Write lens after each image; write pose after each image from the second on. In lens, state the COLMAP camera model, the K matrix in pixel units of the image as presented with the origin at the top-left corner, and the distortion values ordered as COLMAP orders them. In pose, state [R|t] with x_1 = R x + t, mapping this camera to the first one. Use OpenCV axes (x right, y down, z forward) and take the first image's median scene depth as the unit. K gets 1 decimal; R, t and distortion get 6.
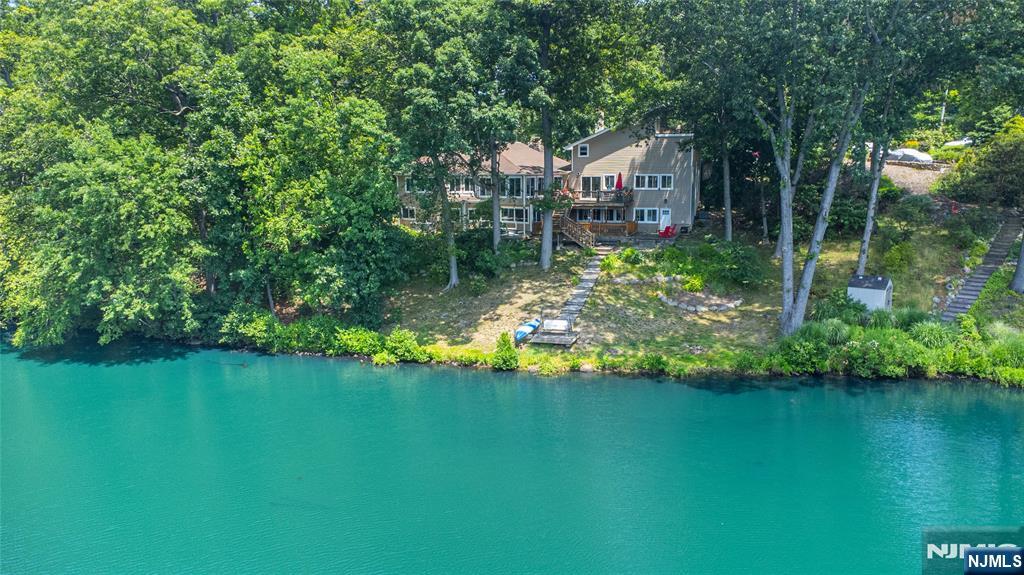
lens RADIAL K [[766.6, 0, 506.3], [0, 766.6, 286.0], [0, 0, 1]] dist [0.008893, 0.004828]
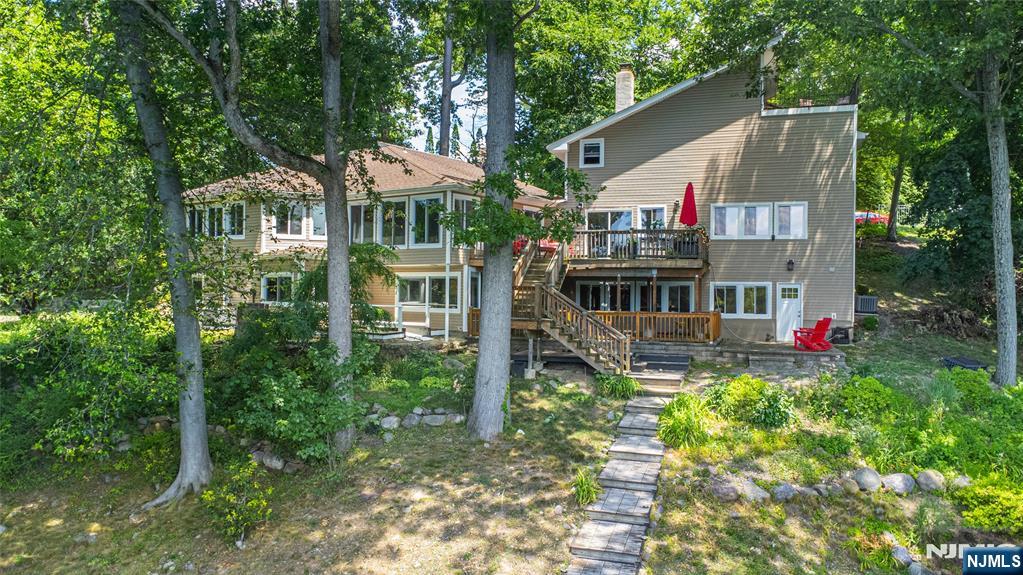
lens RADIAL K [[765.8, 0, 505.8], [0, 765.8, 286.0], [0, 0, 1]] dist [0.008893, 0.004828]
pose [[0.999436, 0.019822, 0.027107, 0.051952], [-0.014859, 0.984924, -0.172349, -0.031780], [-0.030115, 0.171849, 0.984663, 0.733265]]
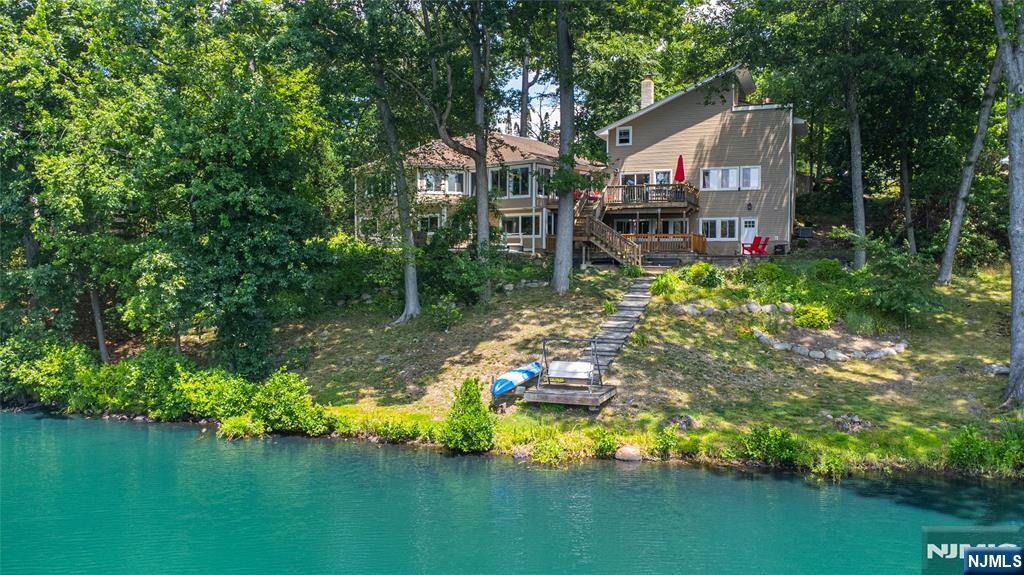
lens RADIAL K [[766.6, 0, 506.3], [0, 766.6, 286.0], [0, 0, 1]] dist [0.008893, 0.004828]
pose [[0.998692, 0.015537, -0.048709, 0.039678], [-0.021616, 0.991683, -0.126876, 0.055553], [0.046333, 0.127763, 0.990722, 0.424313]]
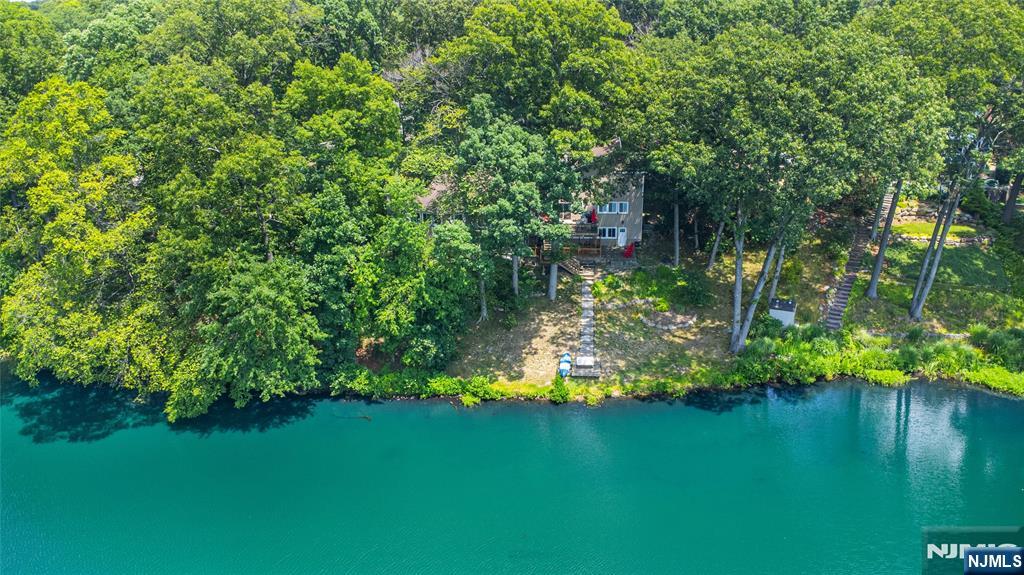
lens RADIAL K [[766.6, 0, 506.3], [0, 766.6, 286.0], [0, 0, 1]] dist [0.008893, 0.004828]
pose [[0.972254, -0.089053, 0.216316, -0.333320], [0.045865, 0.979325, 0.197025, -0.331274], [-0.229389, -0.181637, 0.956237, -0.254704]]
